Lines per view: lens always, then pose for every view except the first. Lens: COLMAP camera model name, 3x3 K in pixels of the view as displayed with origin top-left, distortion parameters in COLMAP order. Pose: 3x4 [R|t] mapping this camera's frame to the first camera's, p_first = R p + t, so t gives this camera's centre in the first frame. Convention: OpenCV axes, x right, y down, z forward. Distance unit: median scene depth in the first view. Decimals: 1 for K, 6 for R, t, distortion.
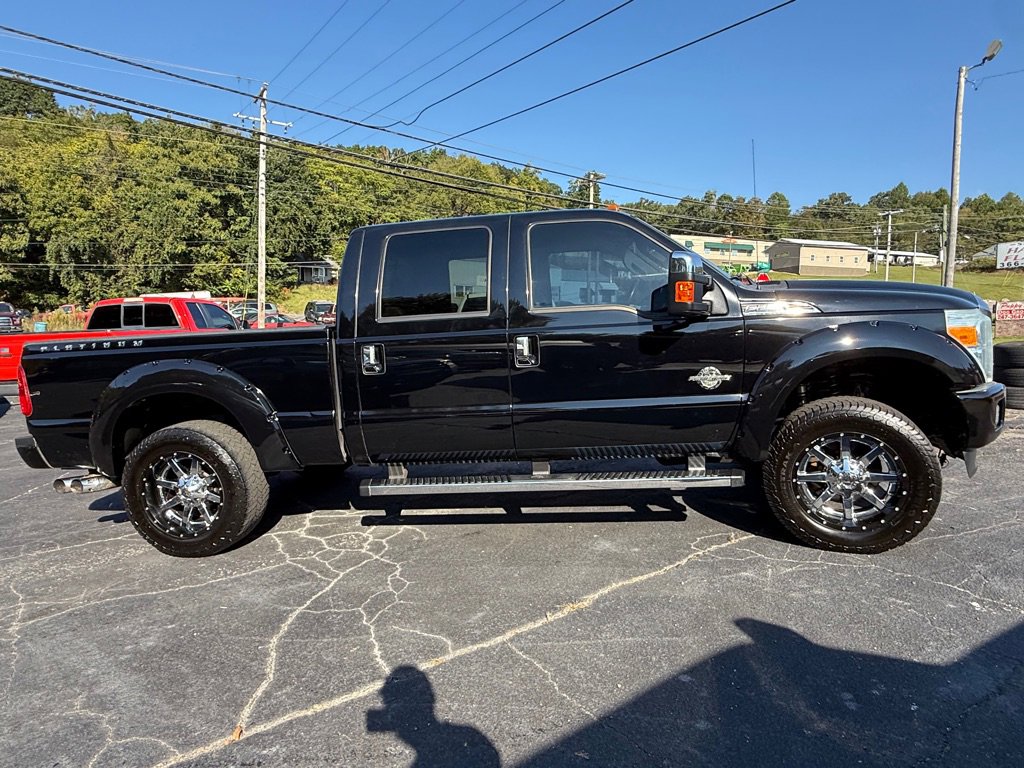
lens RADIAL K [[607.1, 0, 507.4], [0, 607.1, 380.6], [0, 0, 1]] dist [-0.008594, 0.007988]
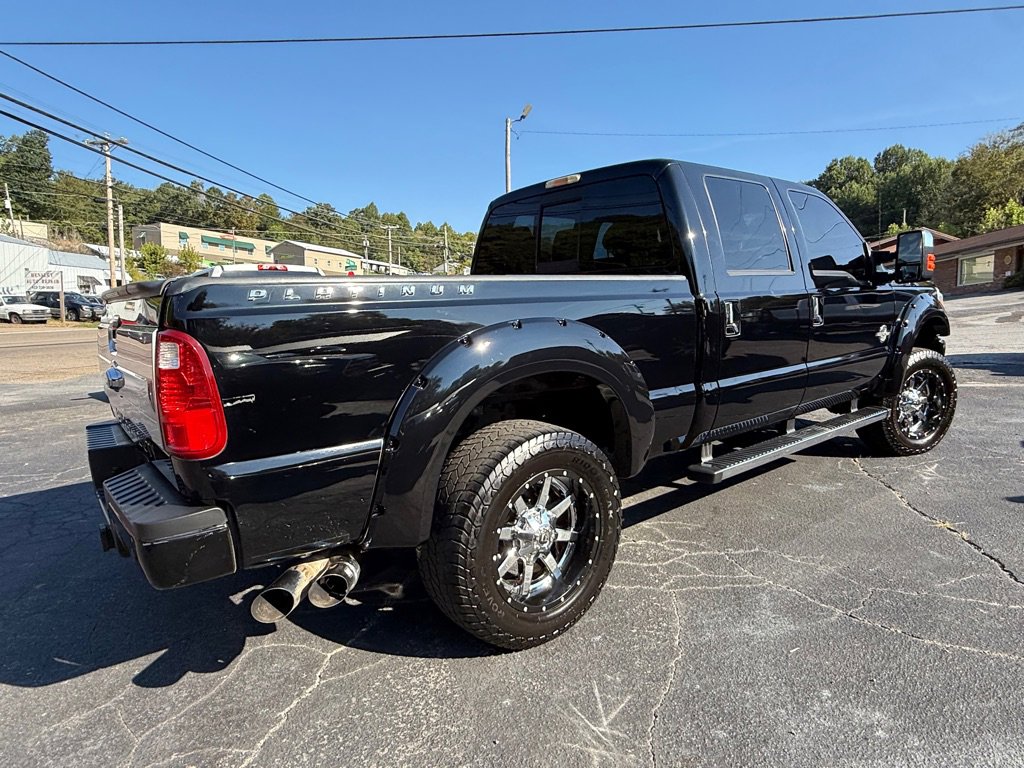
lens RADIAL K [[607.1, 0, 512.6], [0, 607.1, 381.4], [0, 0, 1]] dist [-0.008594, 0.007988]
pose [[0.695307, -0.062205, 0.716016, -0.968136], [0.061659, 0.997737, 0.026804, 0.008552], [-0.716063, 0.025512, 0.697569, 0.580568]]
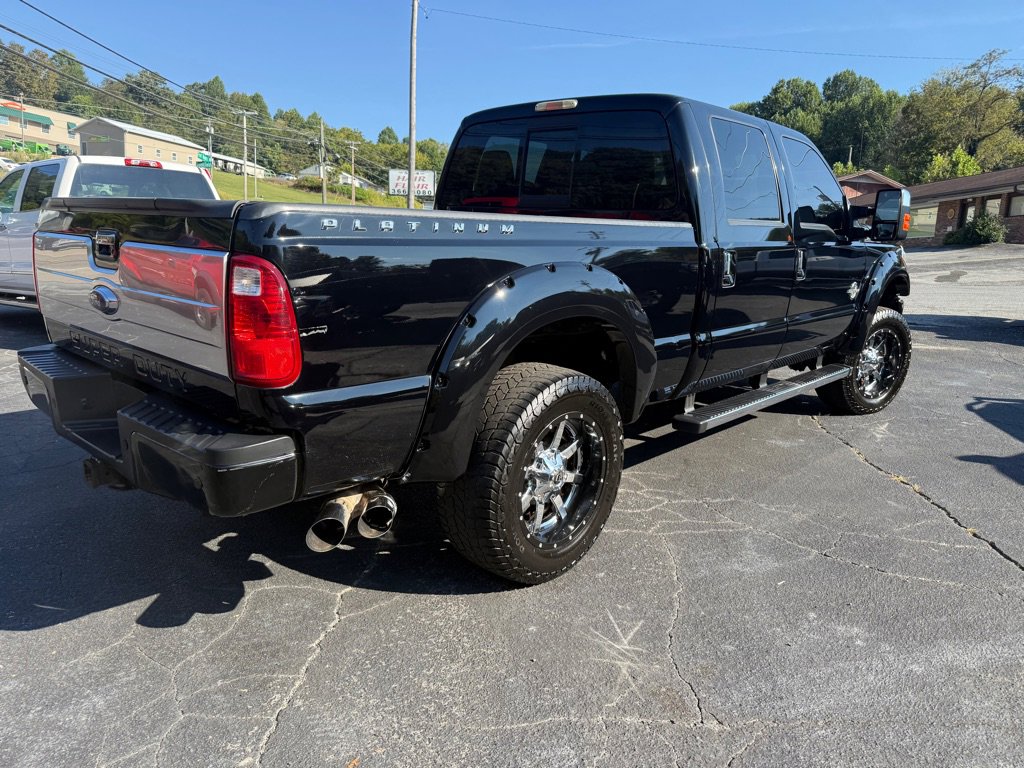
lens RADIAL K [[725.4, 0, 514.9], [0, 725.4, 390.4], [0, 0, 1]] dist [0.027265, -0.038234]
pose [[0.571617, -0.108450, 0.813322, -1.137640], [0.010096, 0.992081, 0.125191, 0.000644], [-0.820458, -0.063350, 0.568186, 0.607590]]
